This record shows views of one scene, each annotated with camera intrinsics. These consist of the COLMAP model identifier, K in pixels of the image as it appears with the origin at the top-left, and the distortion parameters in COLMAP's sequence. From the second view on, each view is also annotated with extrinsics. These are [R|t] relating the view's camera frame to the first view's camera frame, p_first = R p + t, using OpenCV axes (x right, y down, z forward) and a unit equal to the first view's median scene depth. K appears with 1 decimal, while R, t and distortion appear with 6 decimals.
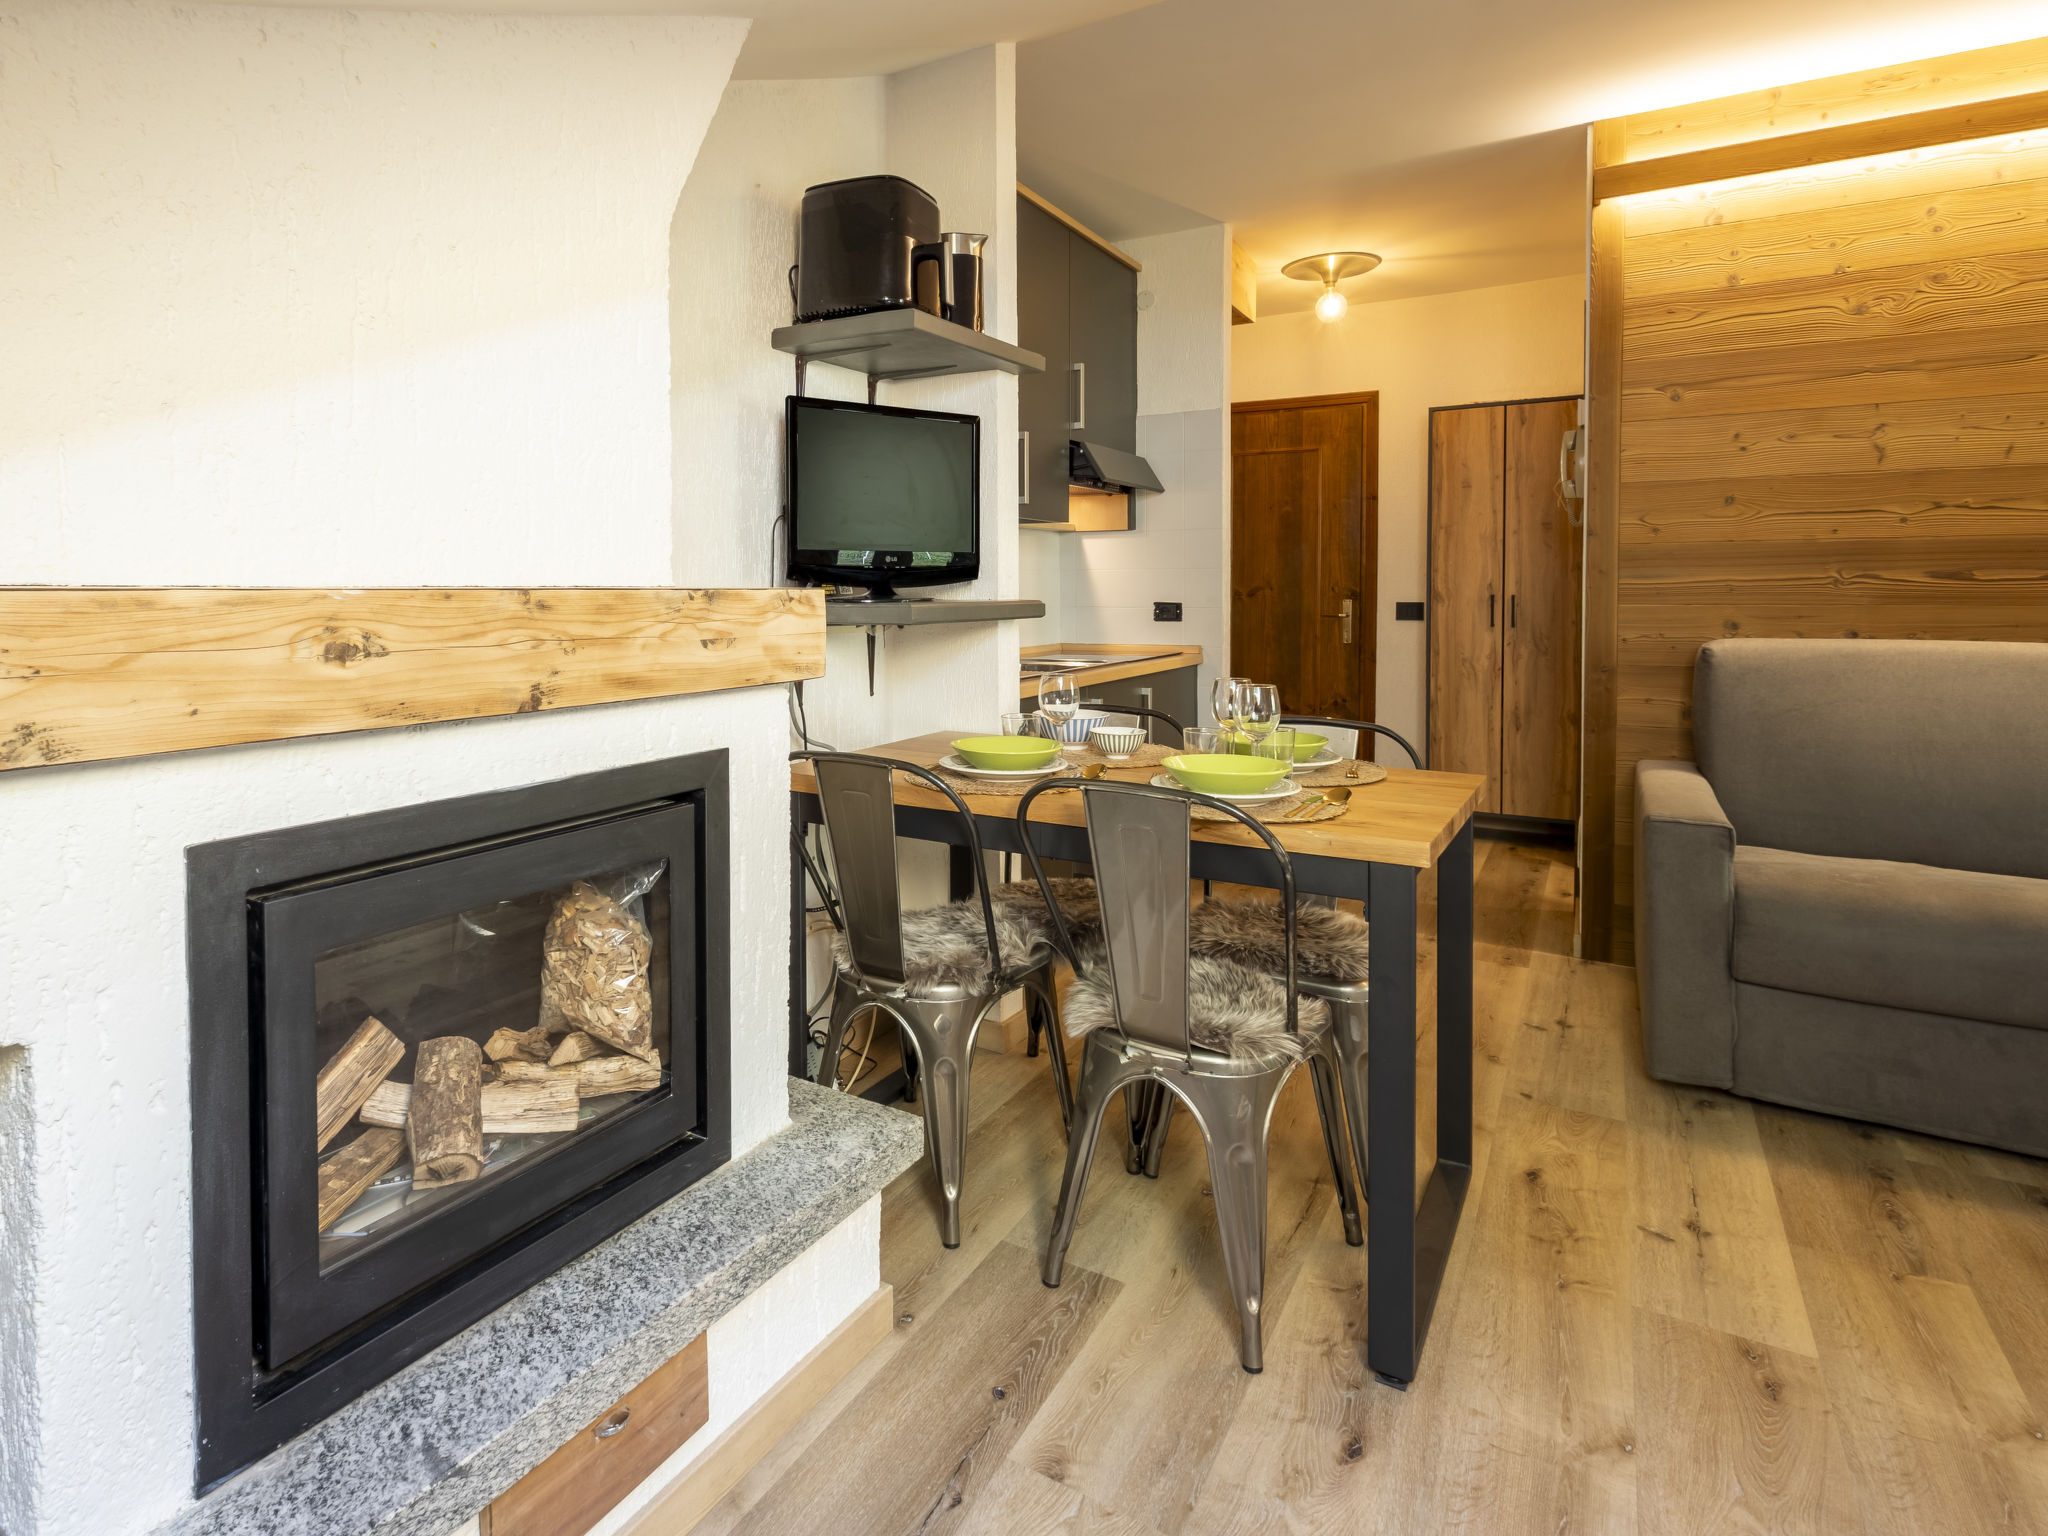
lens RADIAL K [[1114.7, 0, 897.9], [0, 1114.7, 618.5], [0, 0, 1]] dist [0.005696, -0.001716]
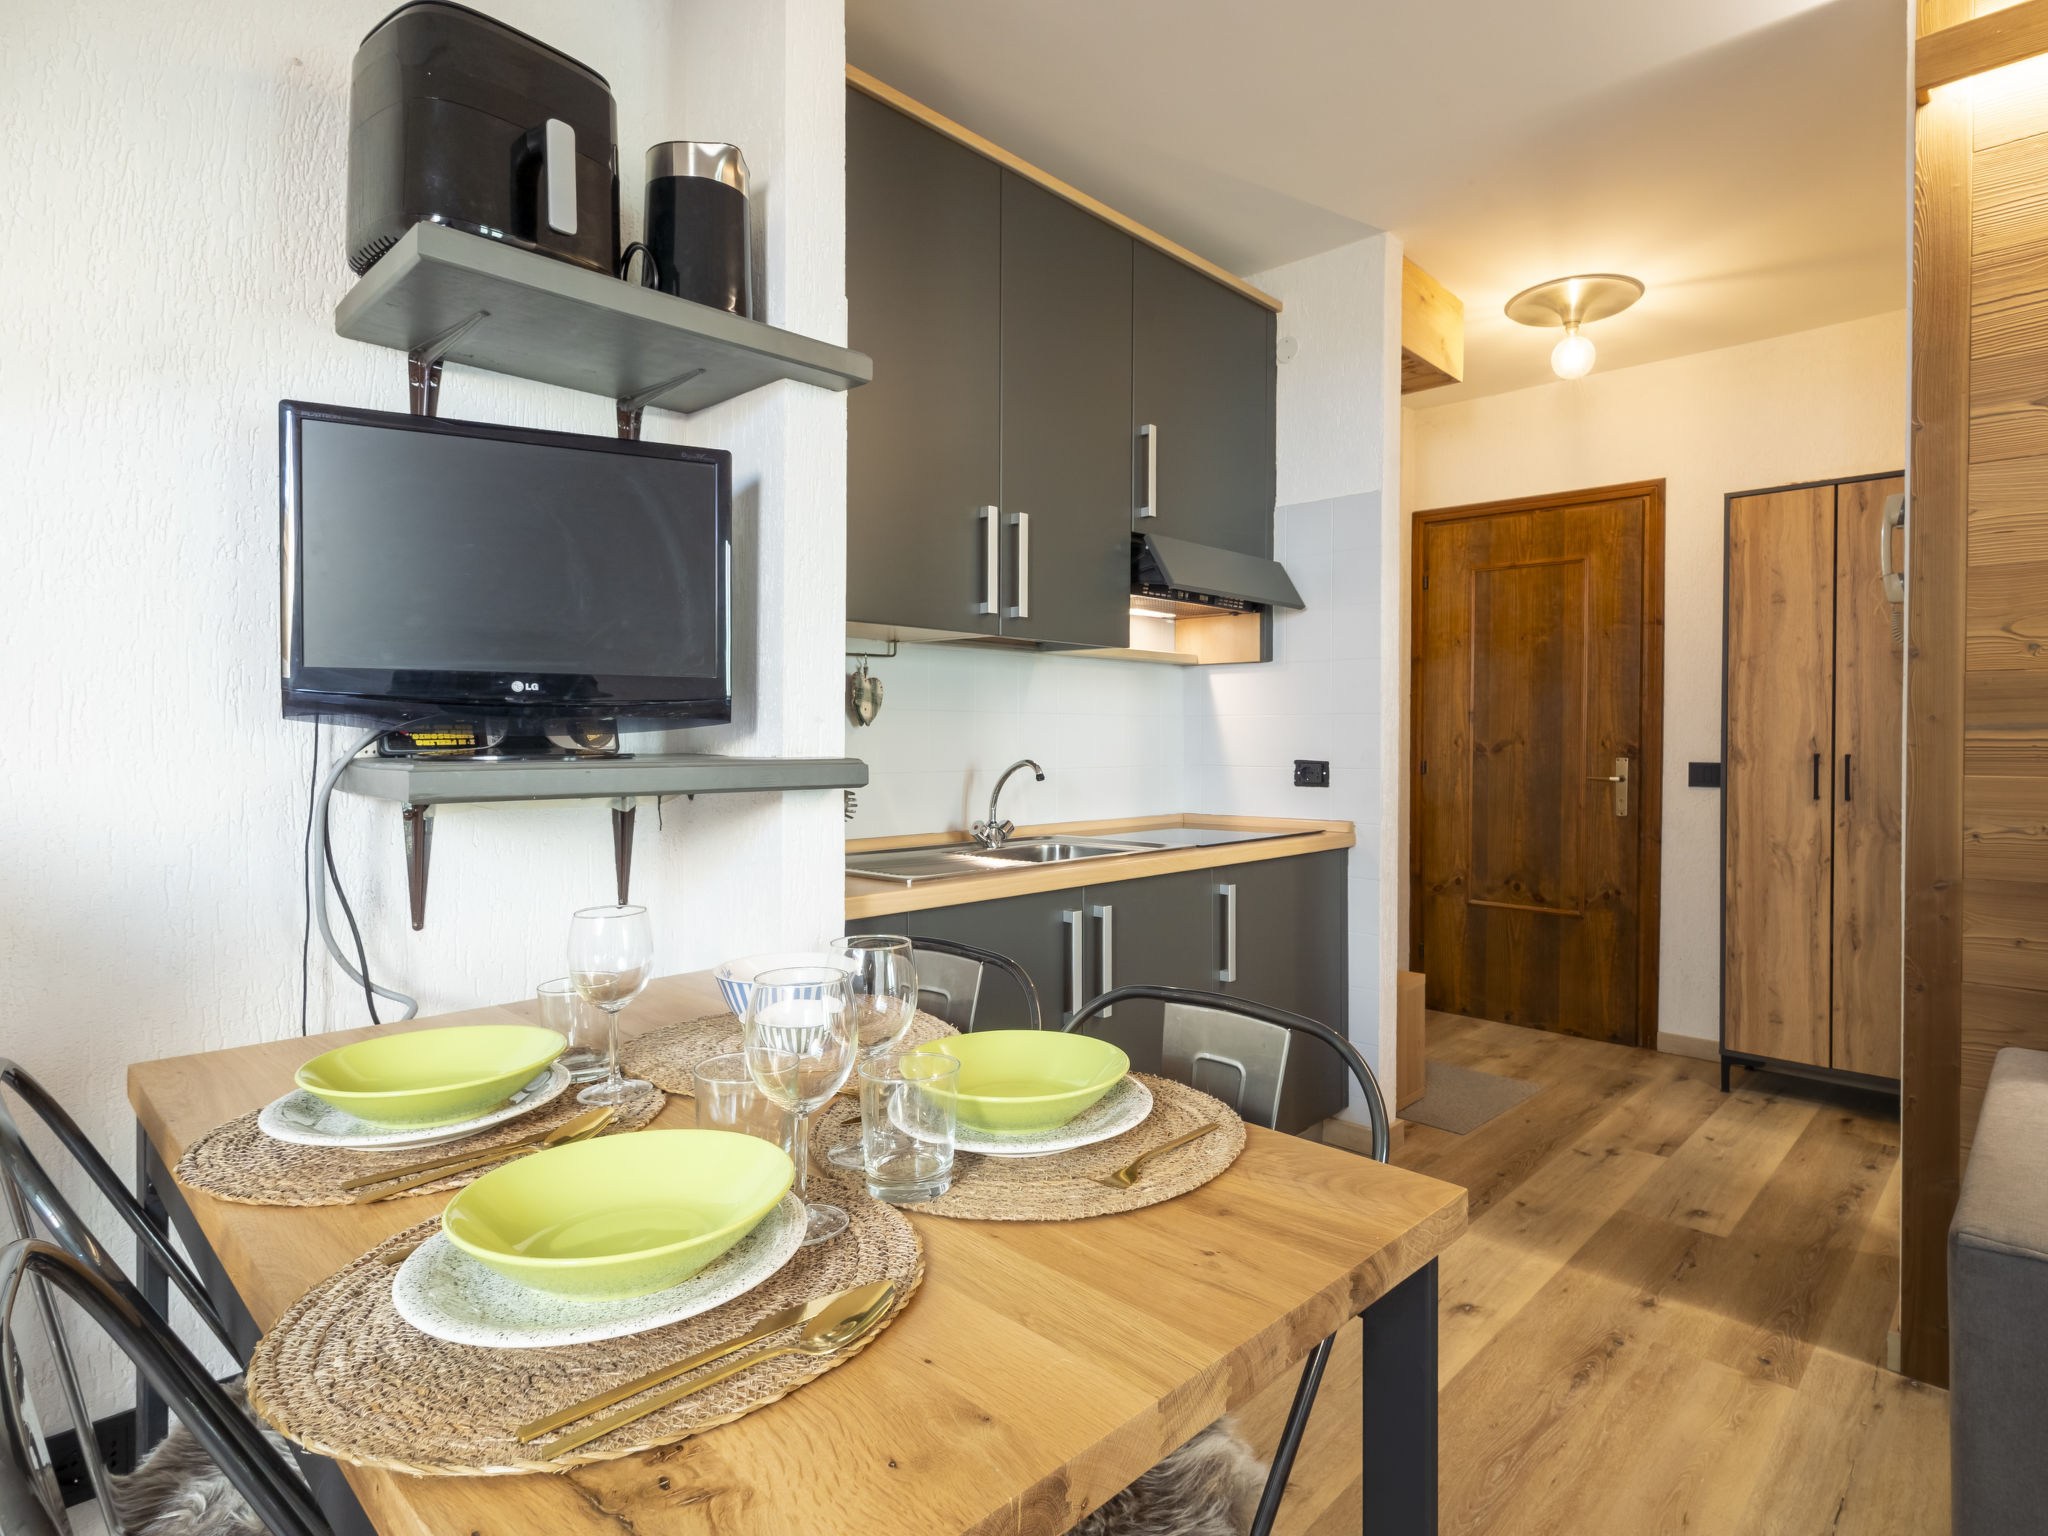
lens RADIAL K [[1072.0, 0, 1082.3], [0, 1072.0, 753.6], [0, 0, 1]] dist [0.002606, -0.000041]
pose [[0.984493, 0.012411, -0.174982, 0.320041], [-0.014467, 0.999840, -0.010481, -0.013271], [0.174824, 0.012850, 0.984516, 0.415452]]
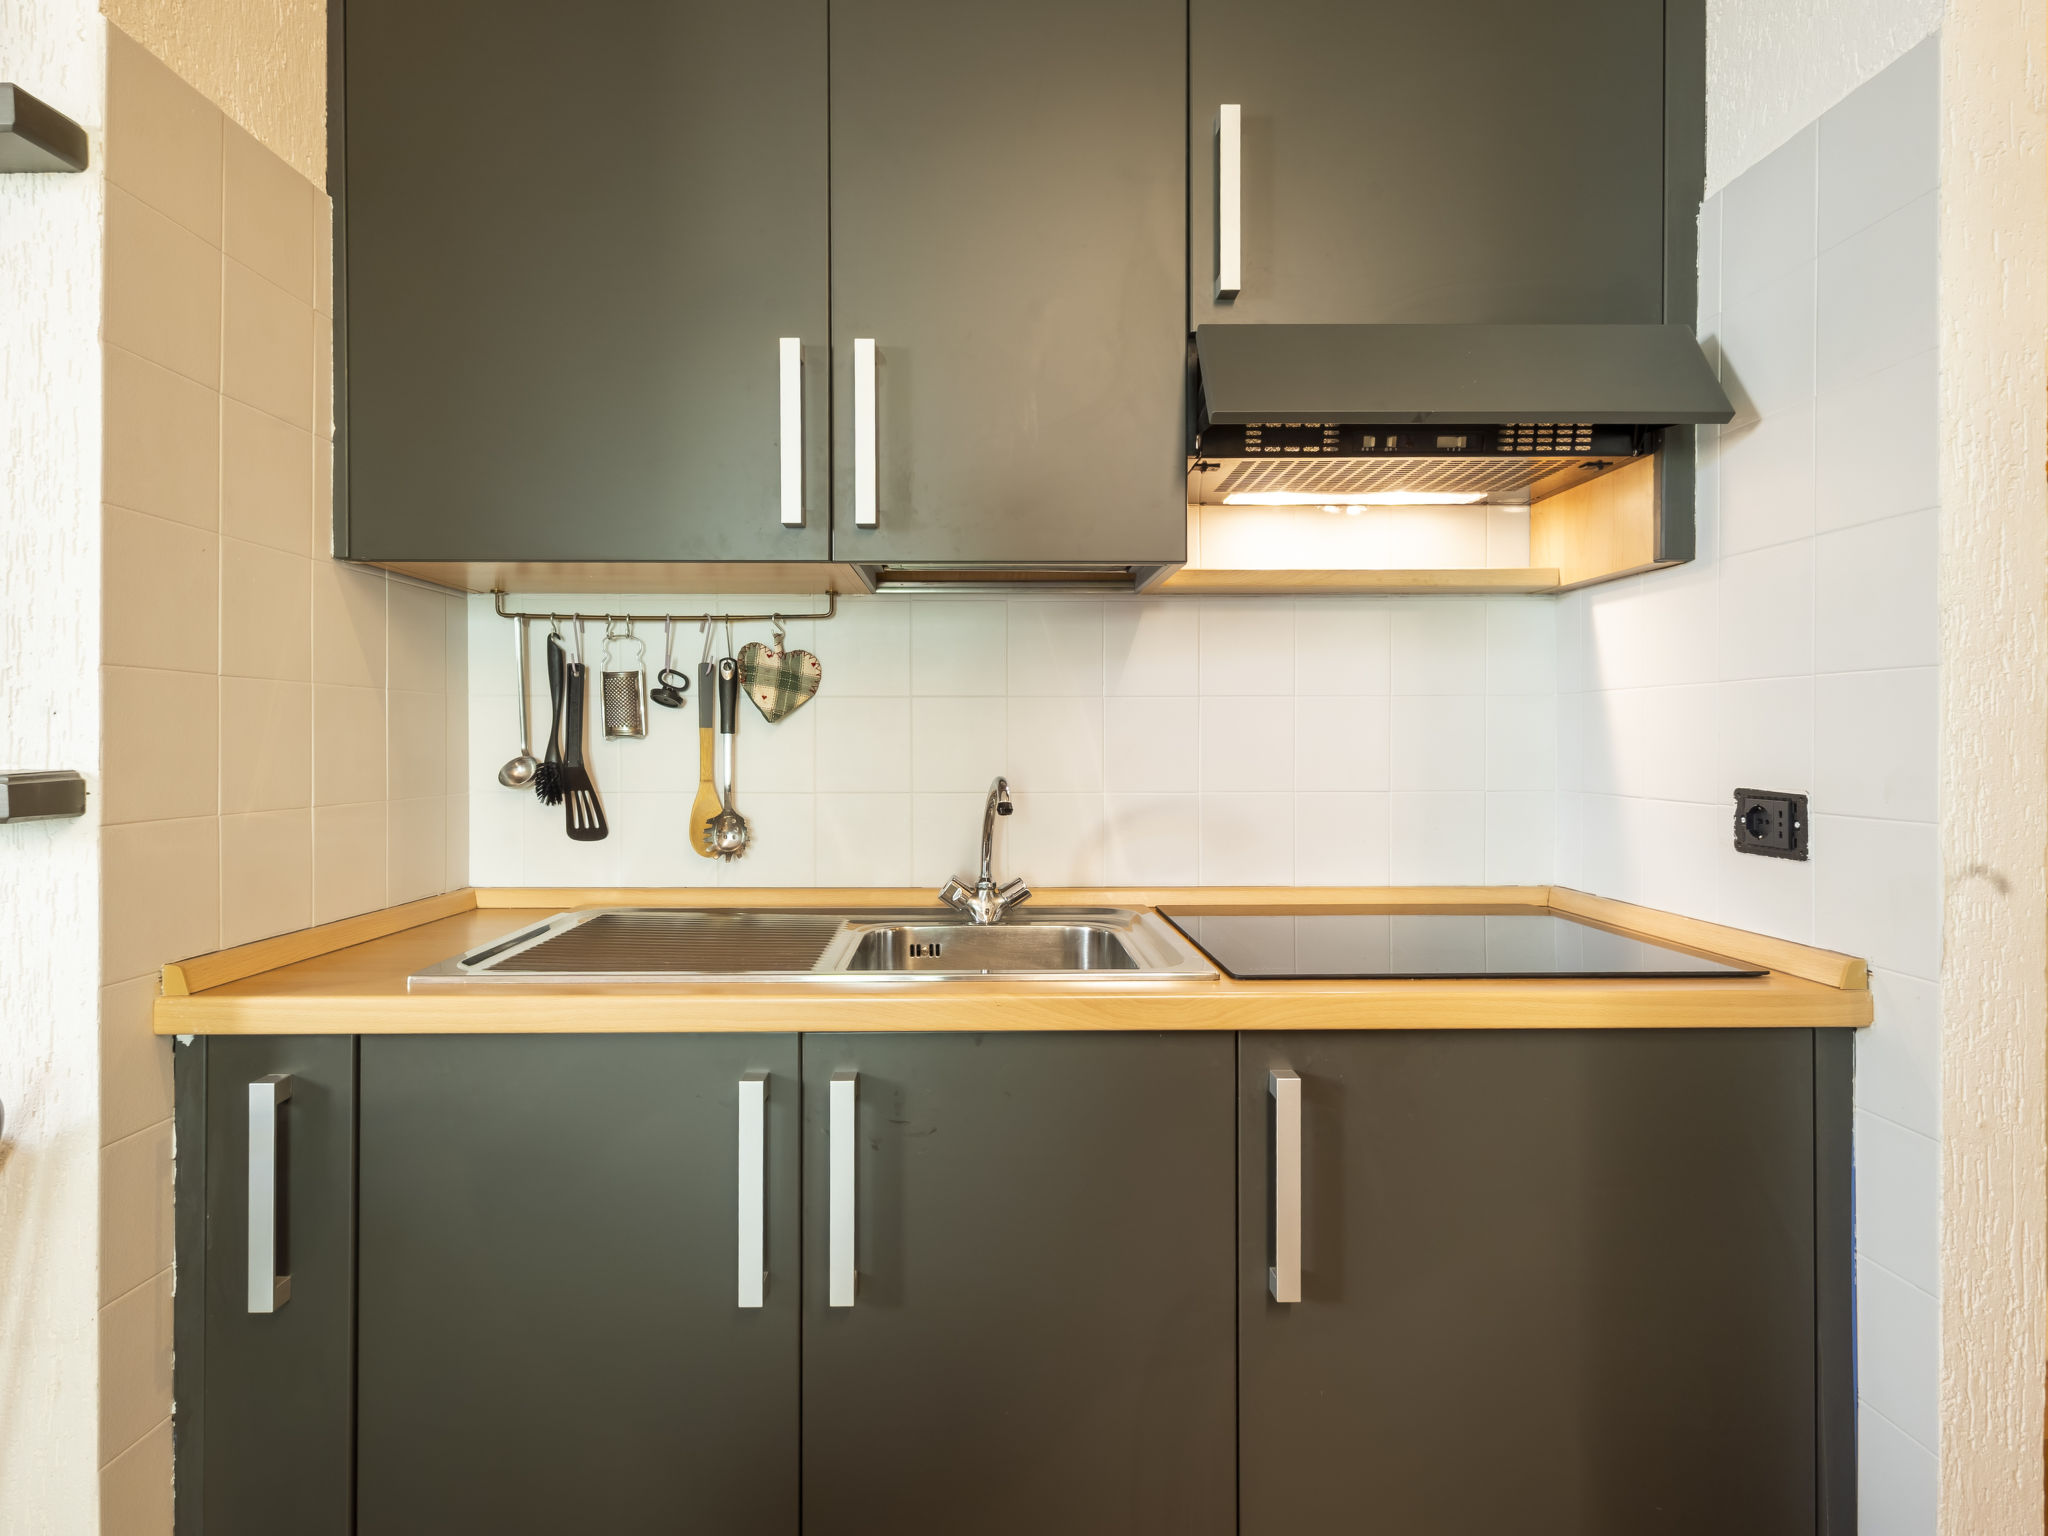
lens RADIAL K [[1072.0, 0, 1020.2], [0, 1072.0, 748.6], [0, 0, 1]] dist [0.002606, -0.000041]
pose [[0.551477, 0.012972, -0.834089, 0.543102], [-0.025717, 0.999668, -0.001456, -0.029697], [0.833794, 0.022253, 0.551628, 0.998841]]
